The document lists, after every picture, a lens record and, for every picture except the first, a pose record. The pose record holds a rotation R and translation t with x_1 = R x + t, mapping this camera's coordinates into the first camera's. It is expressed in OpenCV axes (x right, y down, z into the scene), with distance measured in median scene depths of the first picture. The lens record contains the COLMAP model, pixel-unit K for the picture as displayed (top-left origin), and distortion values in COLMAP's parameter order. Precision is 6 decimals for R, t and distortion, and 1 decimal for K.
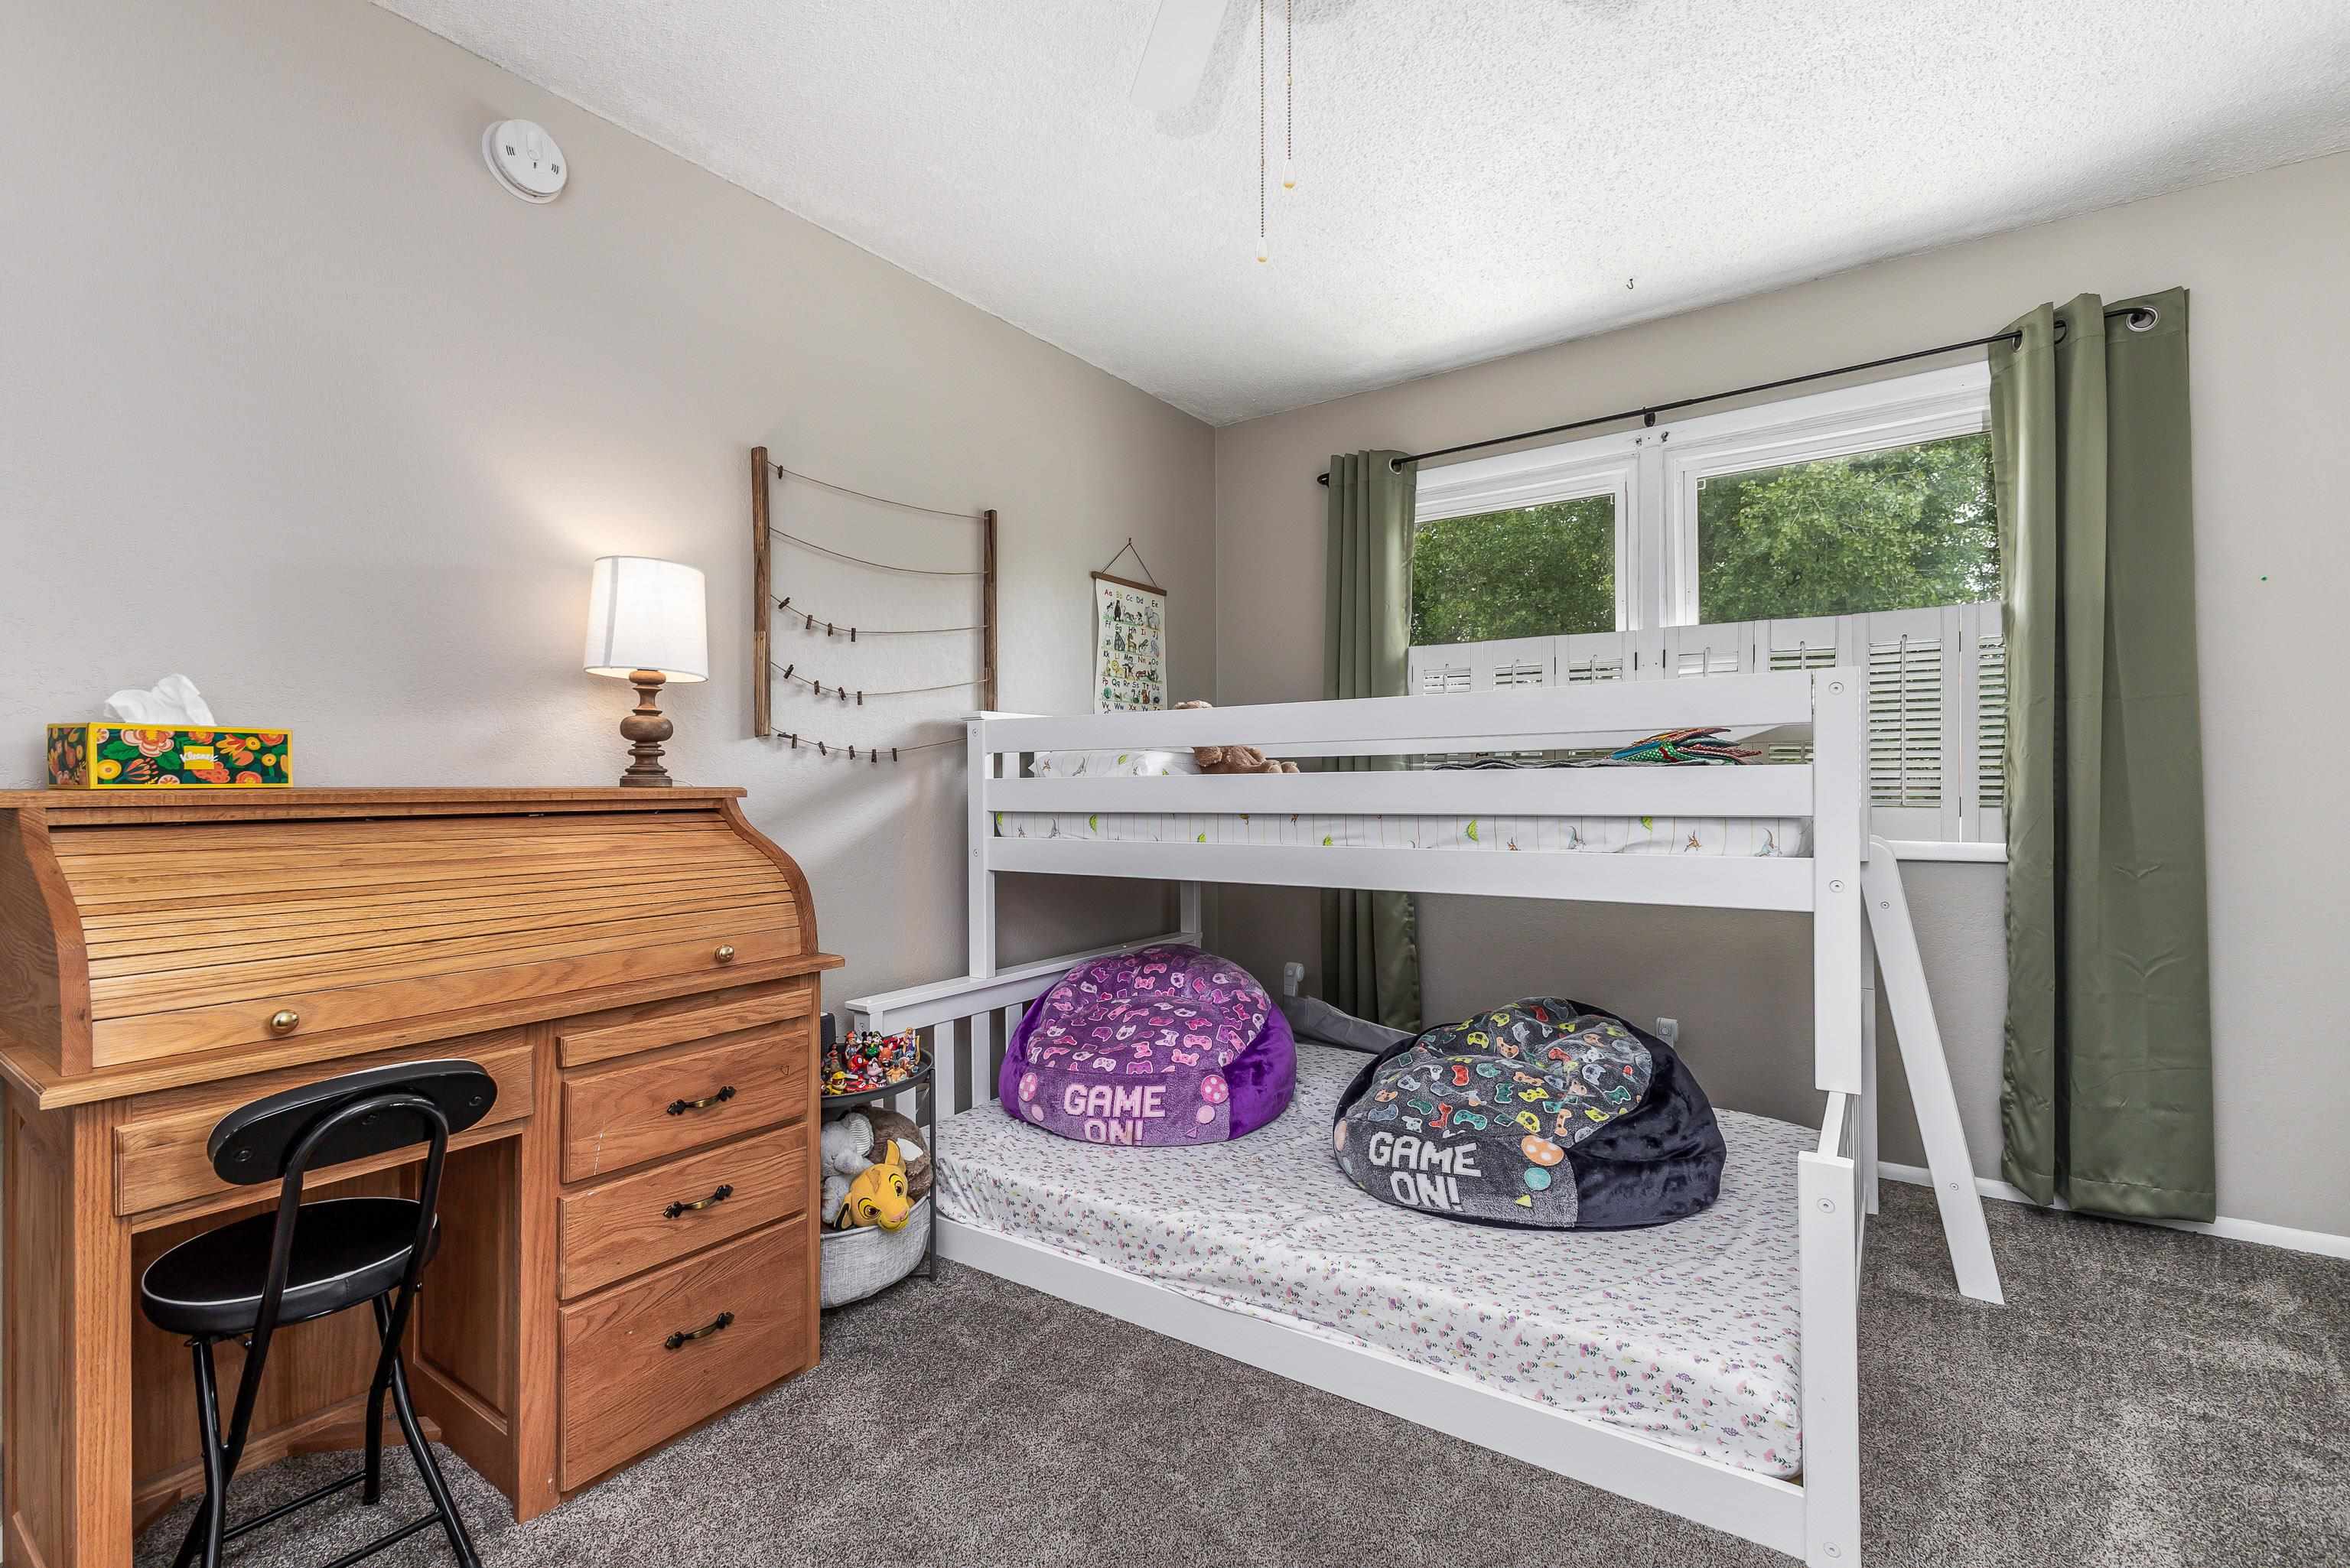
lens RADIAL K [[1046.2, 0, 1171.5], [0, 1046.2, 780.5], [0, 0, 1]] dist [0.011972, -0.003283]
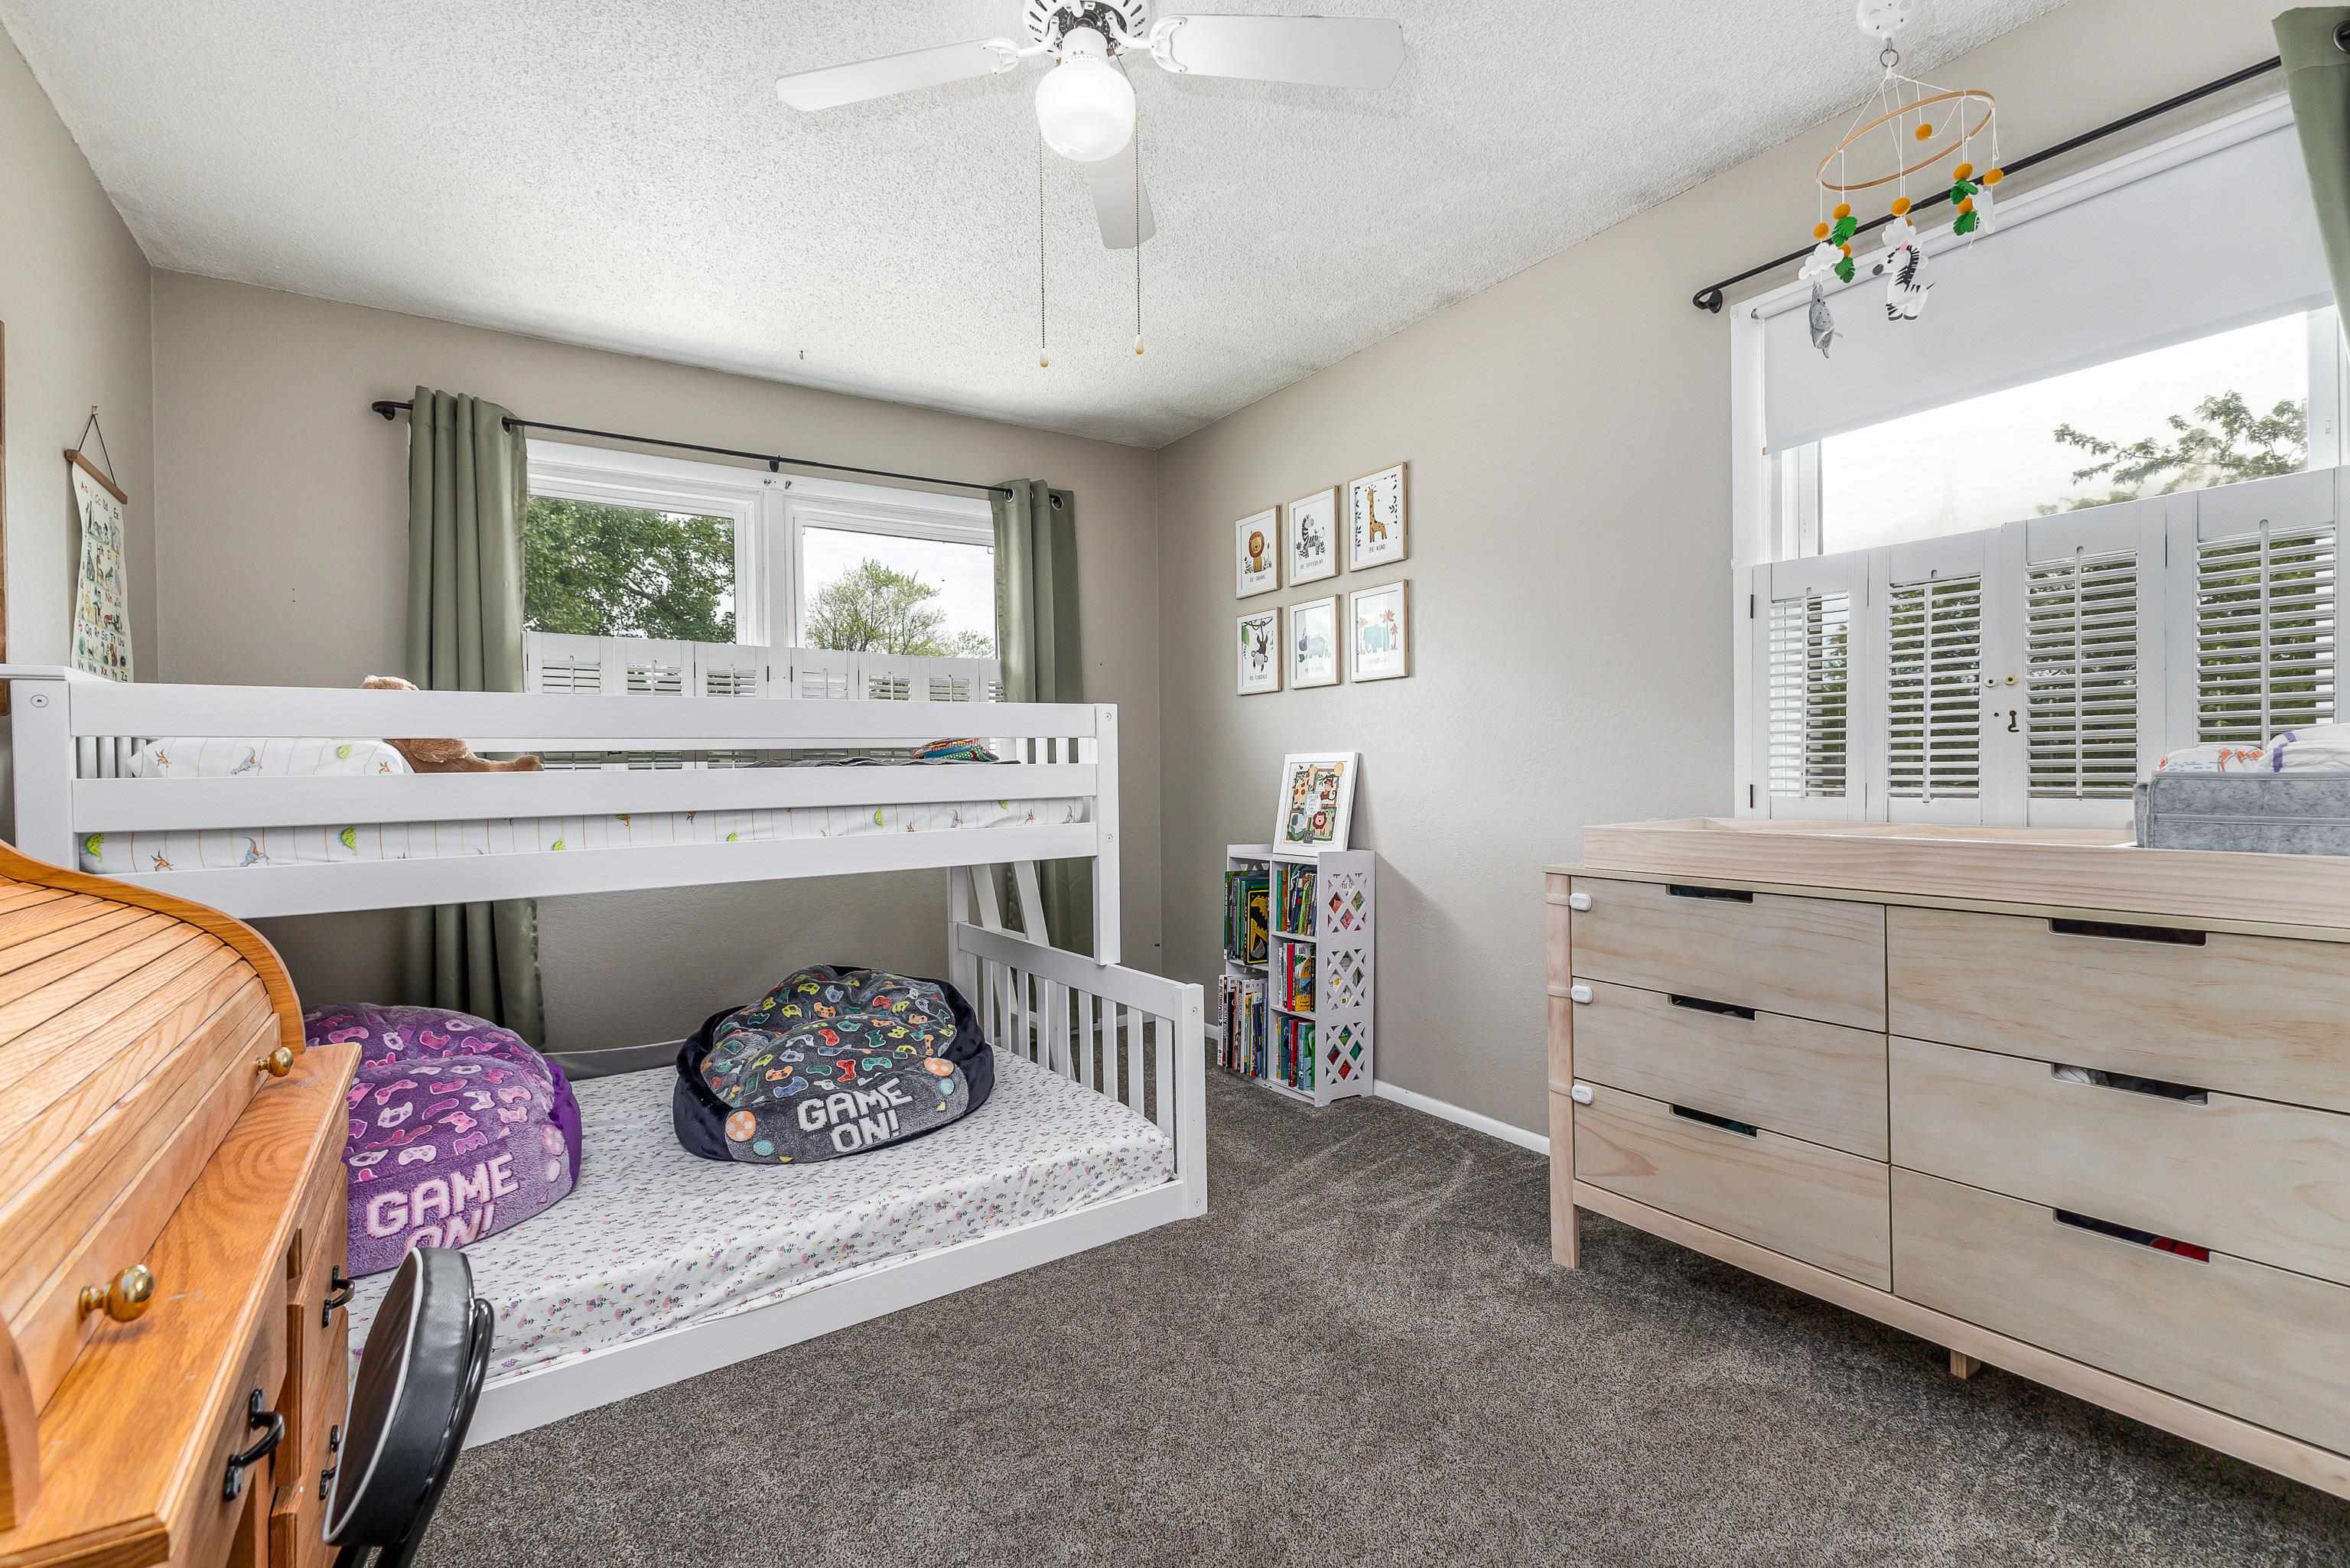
lens RADIAL K [[1046.2, 0, 1178.3], [0, 1046.2, 780.2], [0, 0, 1]] dist [0.011972, -0.003283]
pose [[0.362254, -0.007376, 0.932050, -0.635844], [0.012060, 0.999922, 0.003226, 0.005195], [-0.932001, 0.010072, 0.362315, 0.234682]]
